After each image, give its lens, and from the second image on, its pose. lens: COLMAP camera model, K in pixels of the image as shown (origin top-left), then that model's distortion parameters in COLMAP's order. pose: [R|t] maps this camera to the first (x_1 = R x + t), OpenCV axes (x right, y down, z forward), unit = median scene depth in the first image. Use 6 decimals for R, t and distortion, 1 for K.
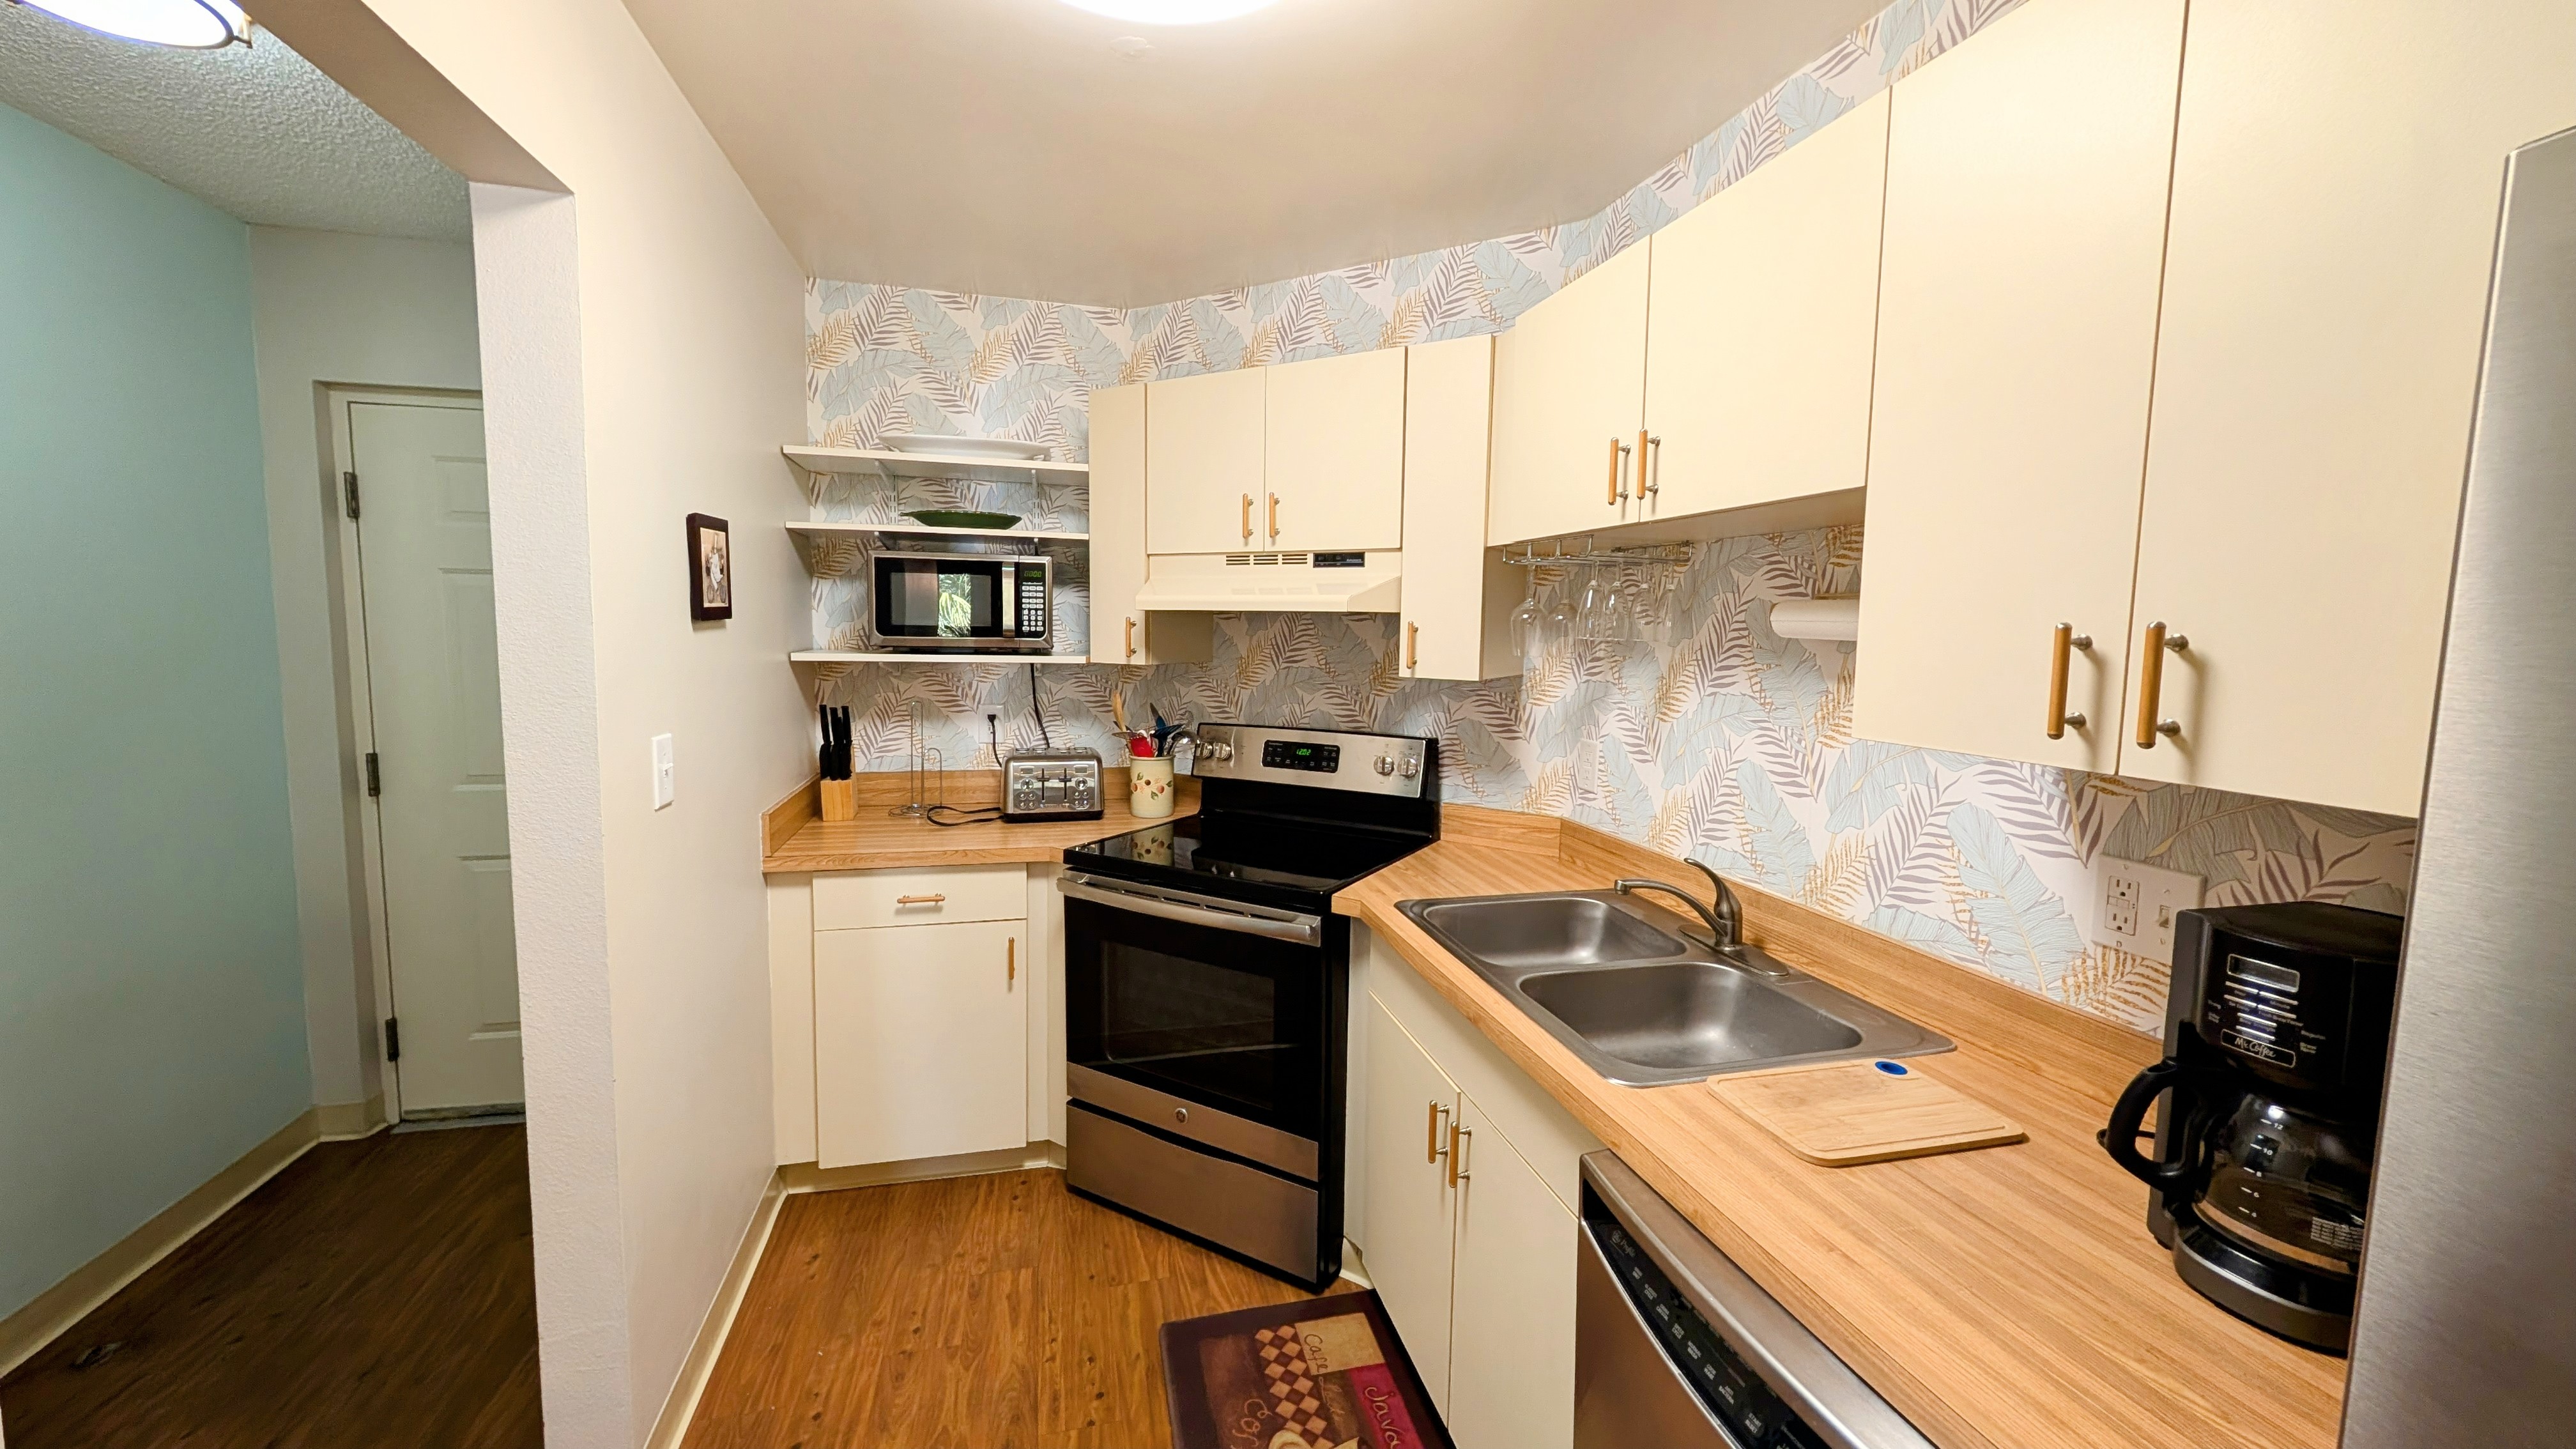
lens RADIAL K [[968.8, 0, 1294.9], [0, 968.8, 716.7], [0, 0, 1]] dist [-0.003882, 0.001322]
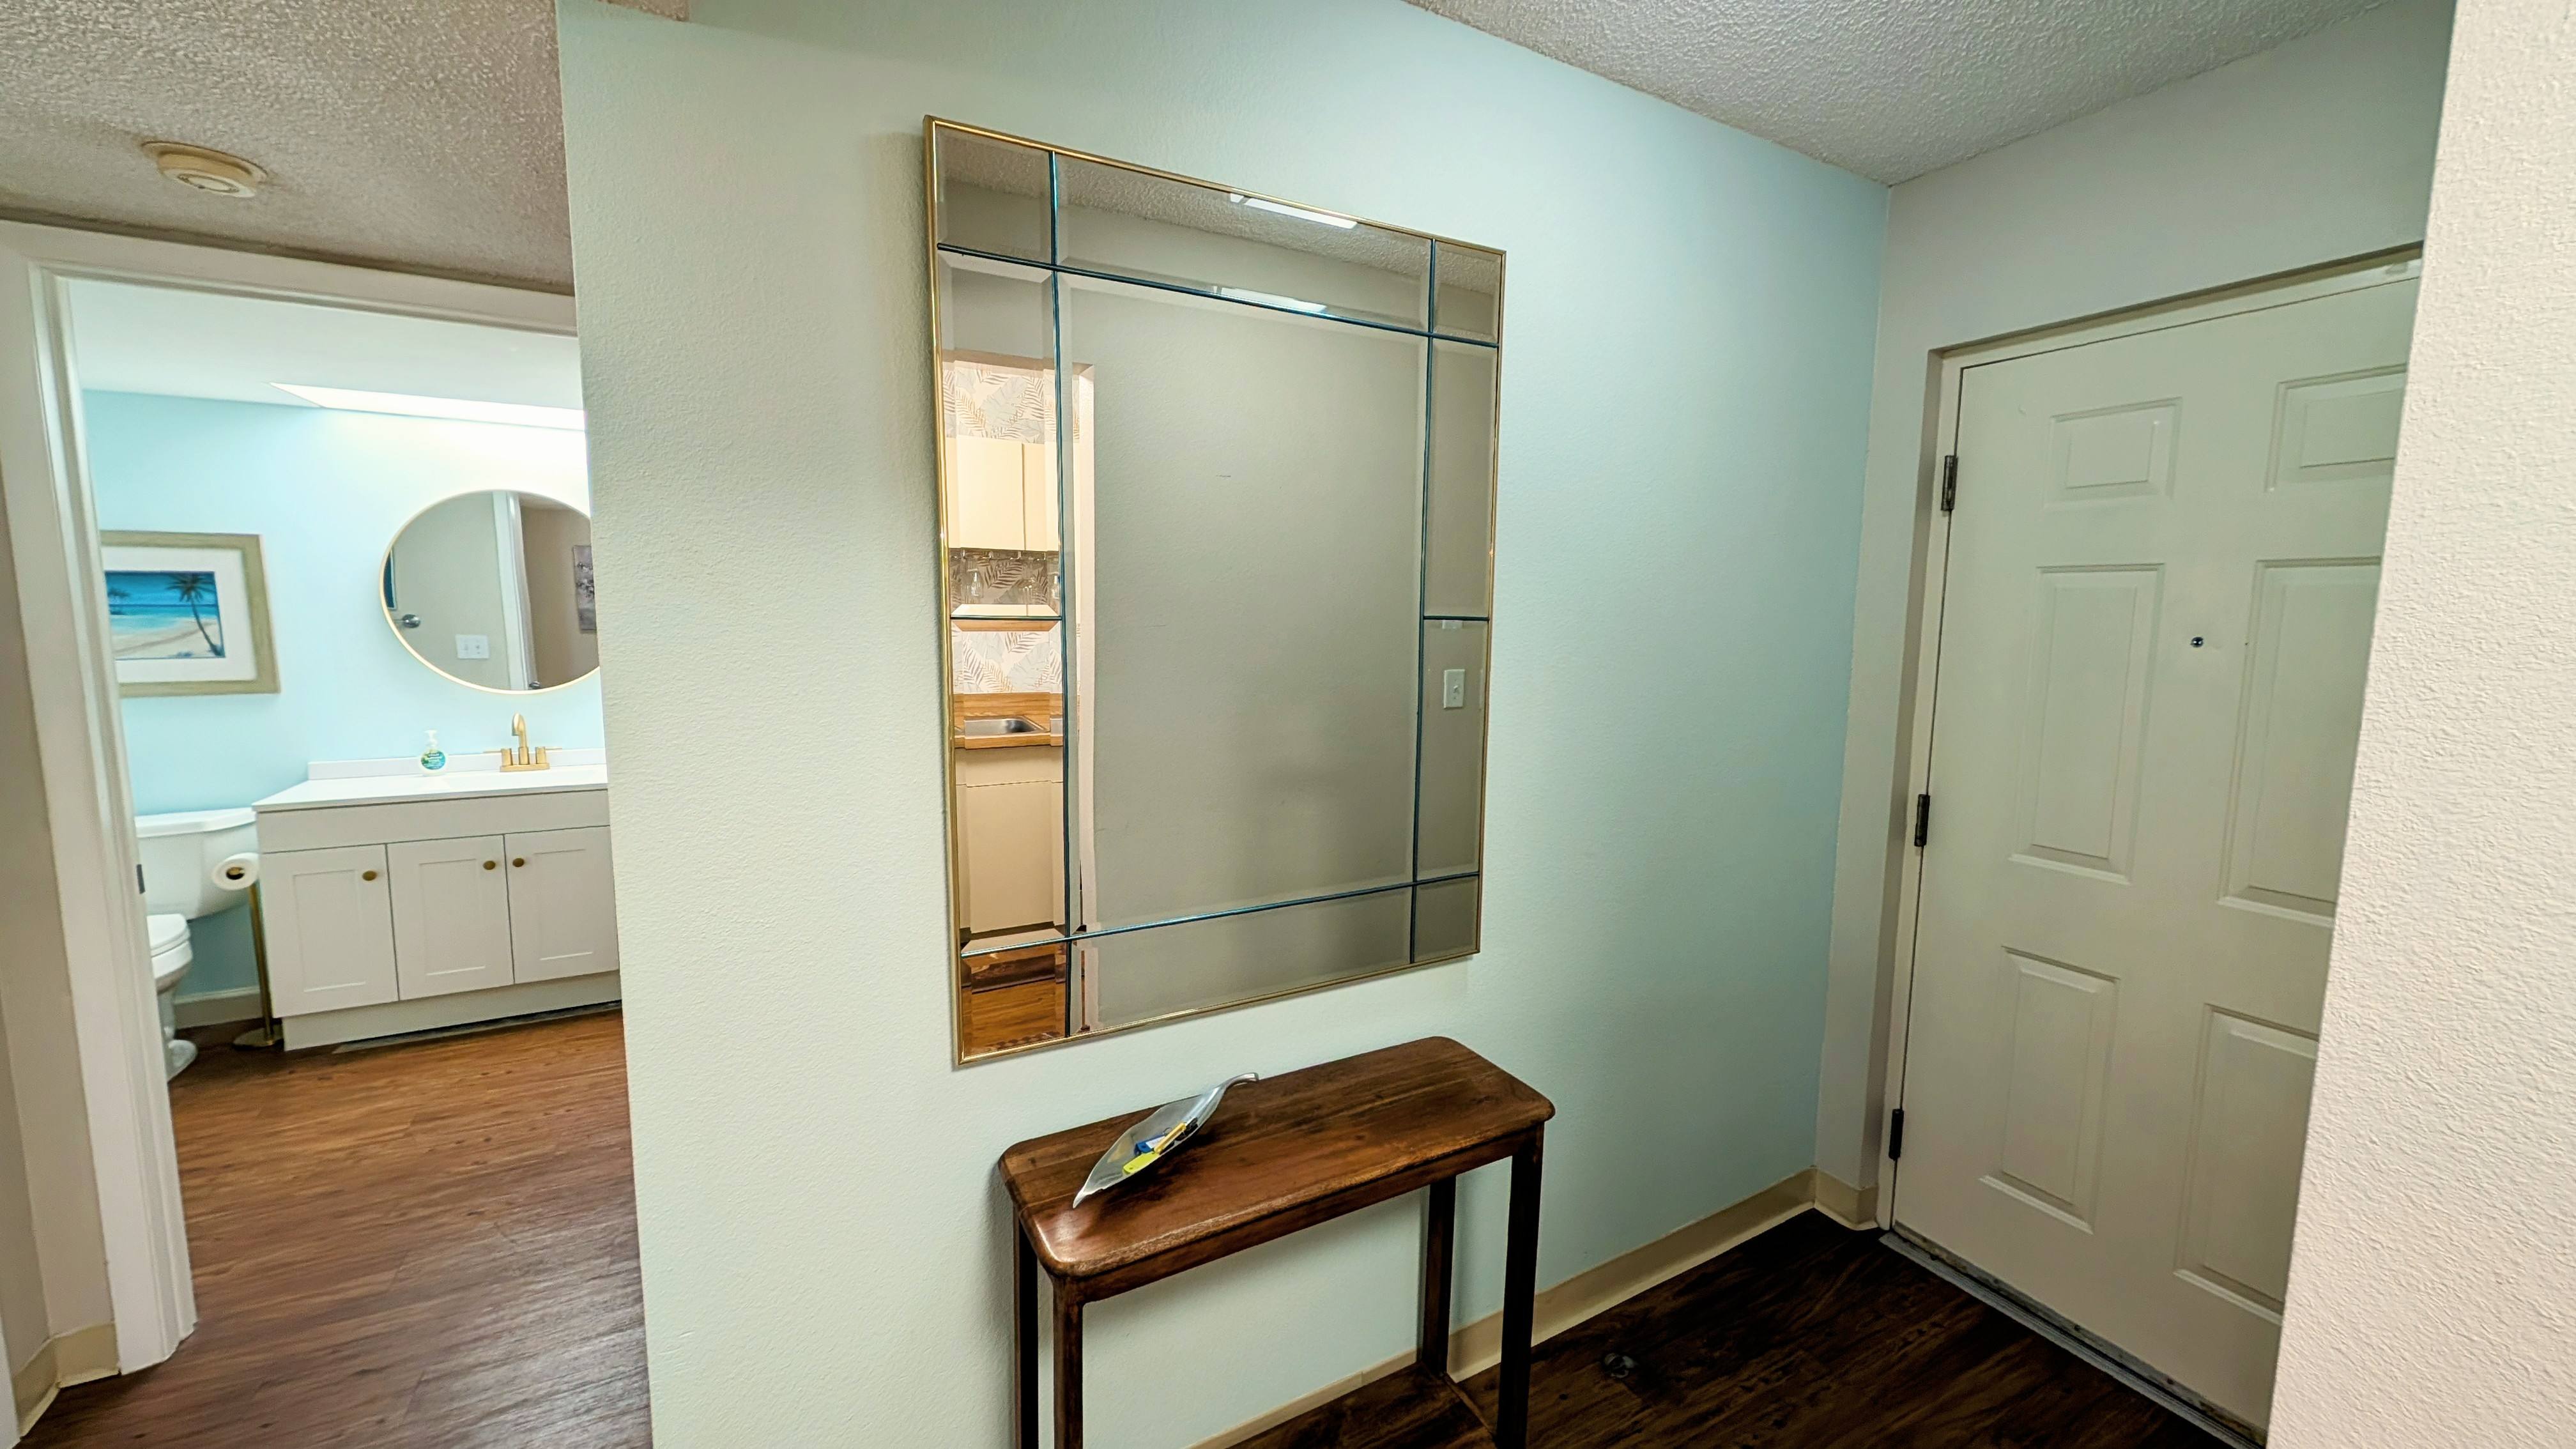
lens RADIAL K [[968.8, 0, 1304.8], [0, 968.8, 716.4], [0, 0, 1]] dist [-0.003882, 0.001322]
pose [[0.246353, 0.093544, -0.964655, -0.313014], [-0.096157, 0.992779, 0.071715, -0.040557], [0.964398, 0.075091, 0.253569, 0.291218]]
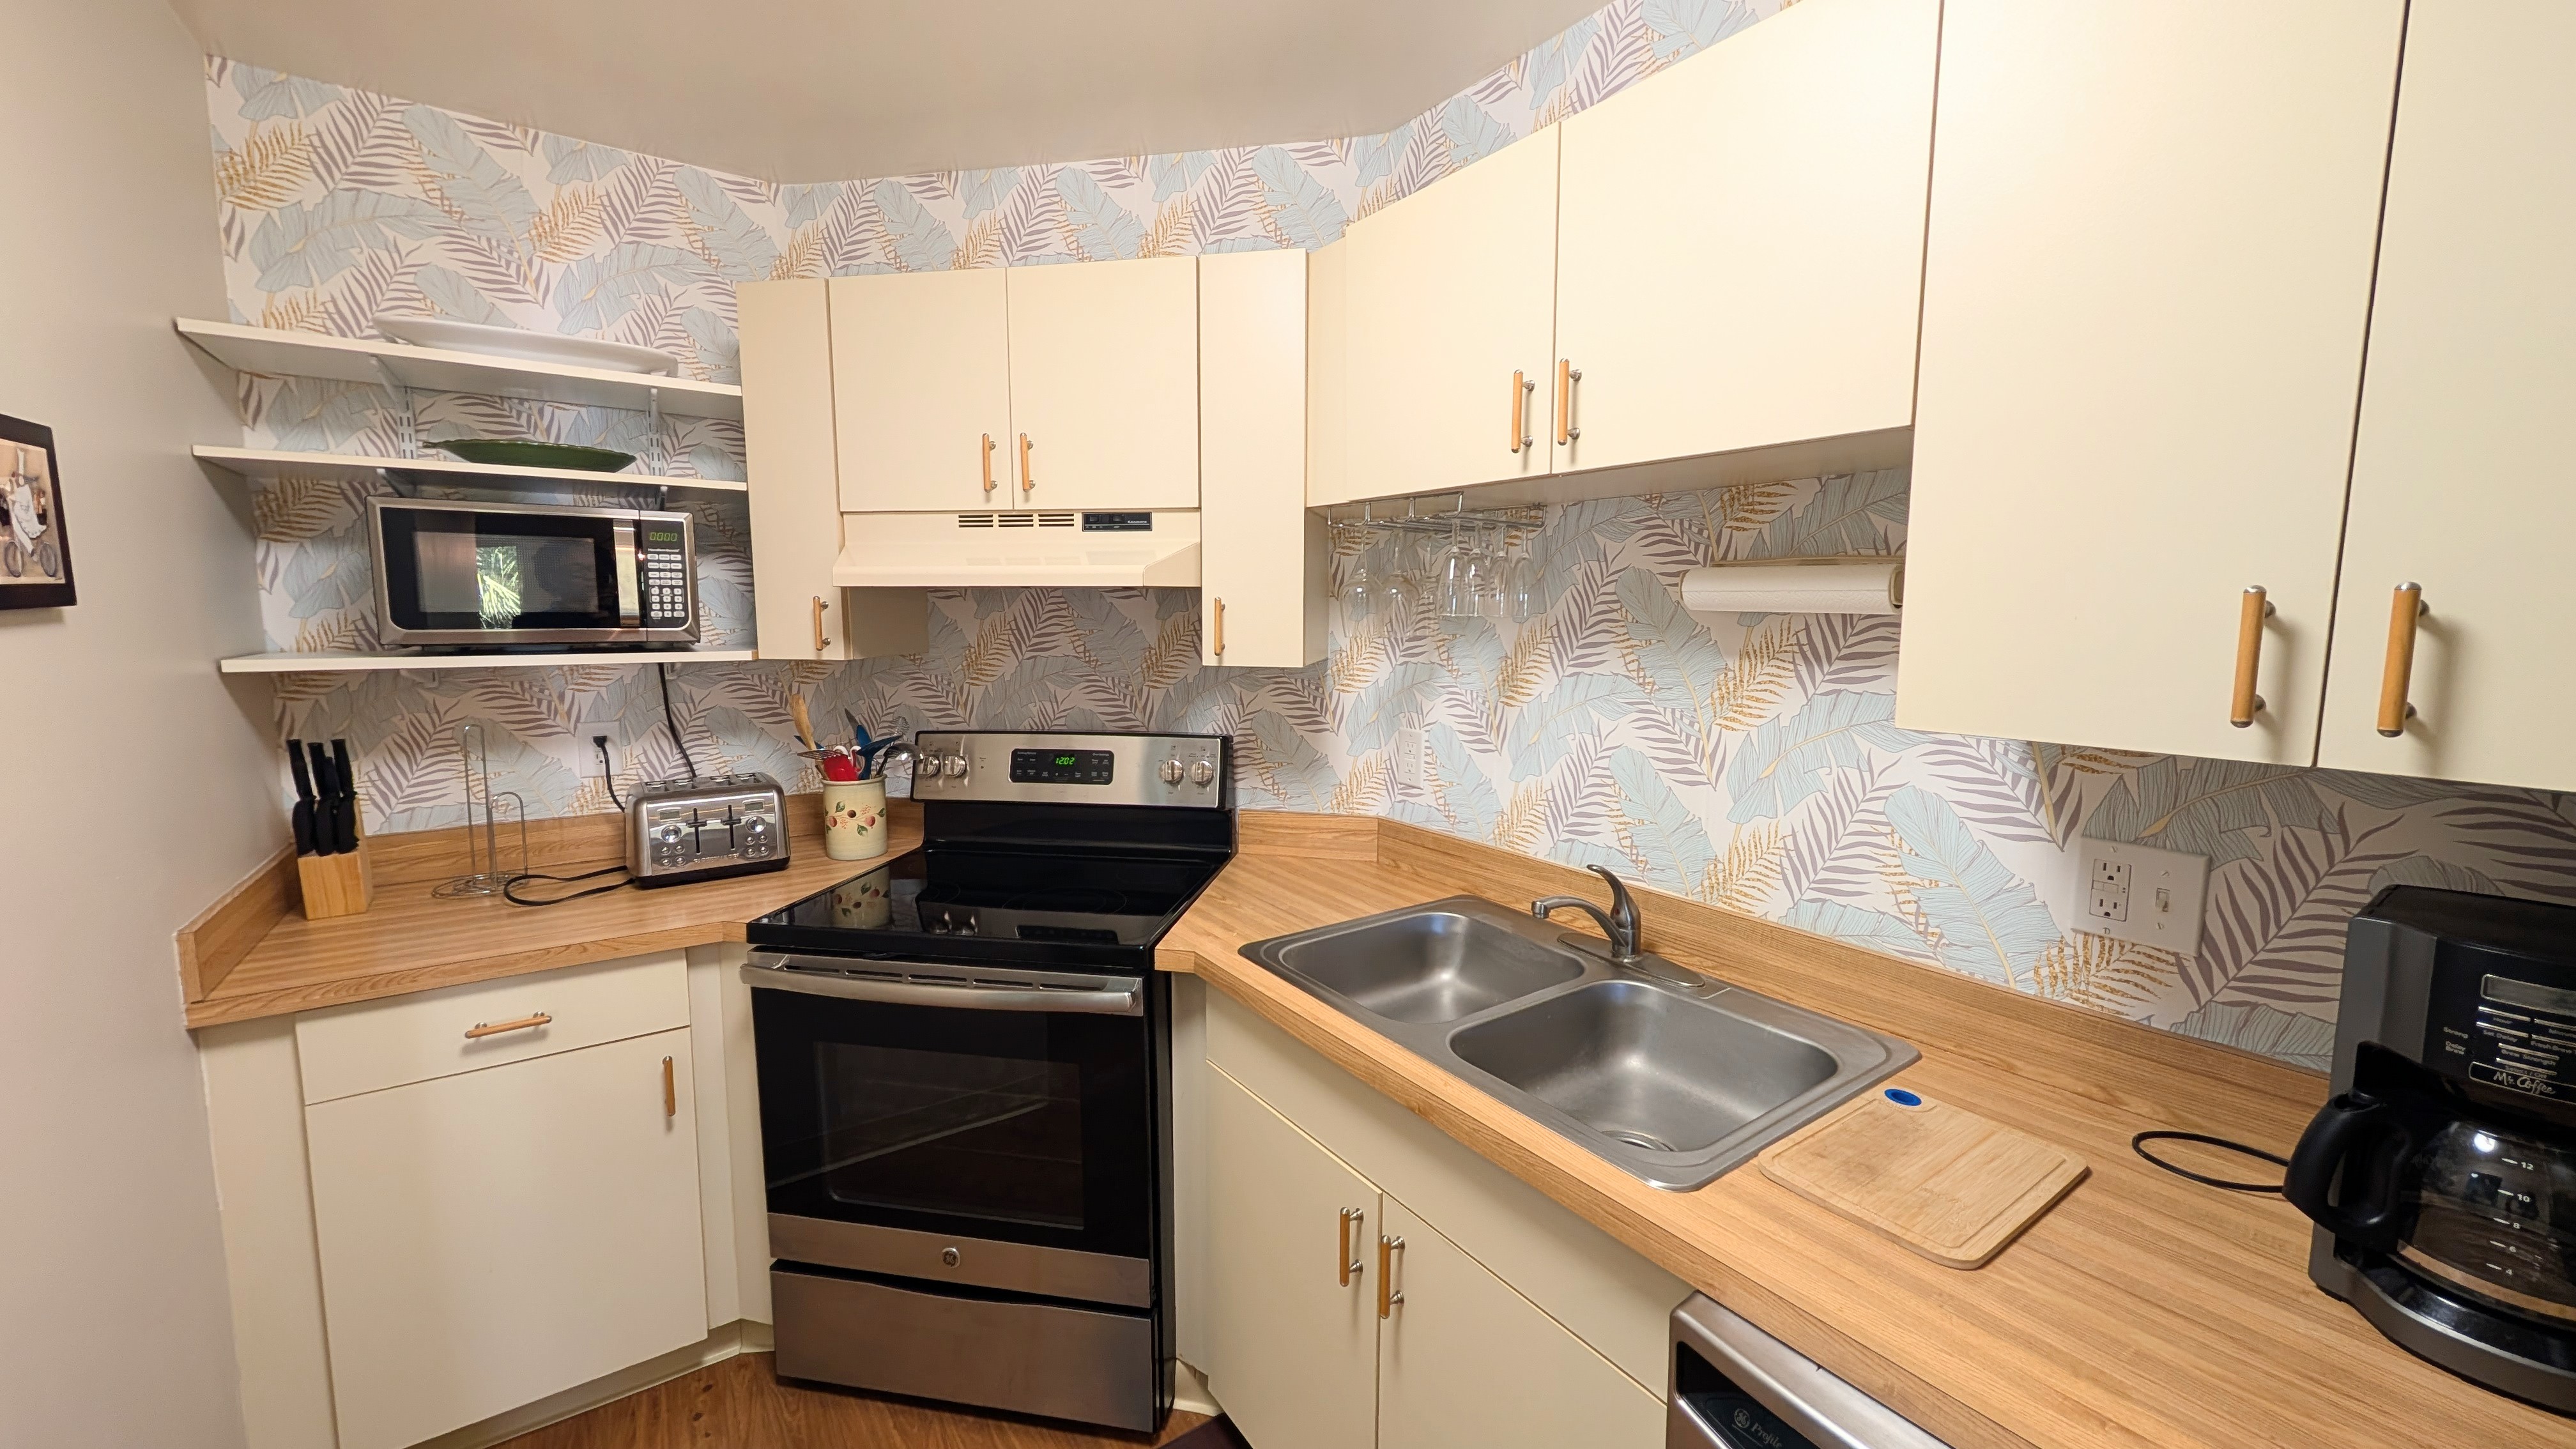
lens RADIAL K [[968.8, 0, 1294.2], [0, 968.8, 715.7], [0, 0, 1]] dist [-0.003882, 0.001322]
pose [[0.936580, -0.052848, 0.346446, -0.097289], [0.045451, 0.998532, 0.029446, -0.017967], [-0.347494, -0.011832, 0.937608, 0.188773]]
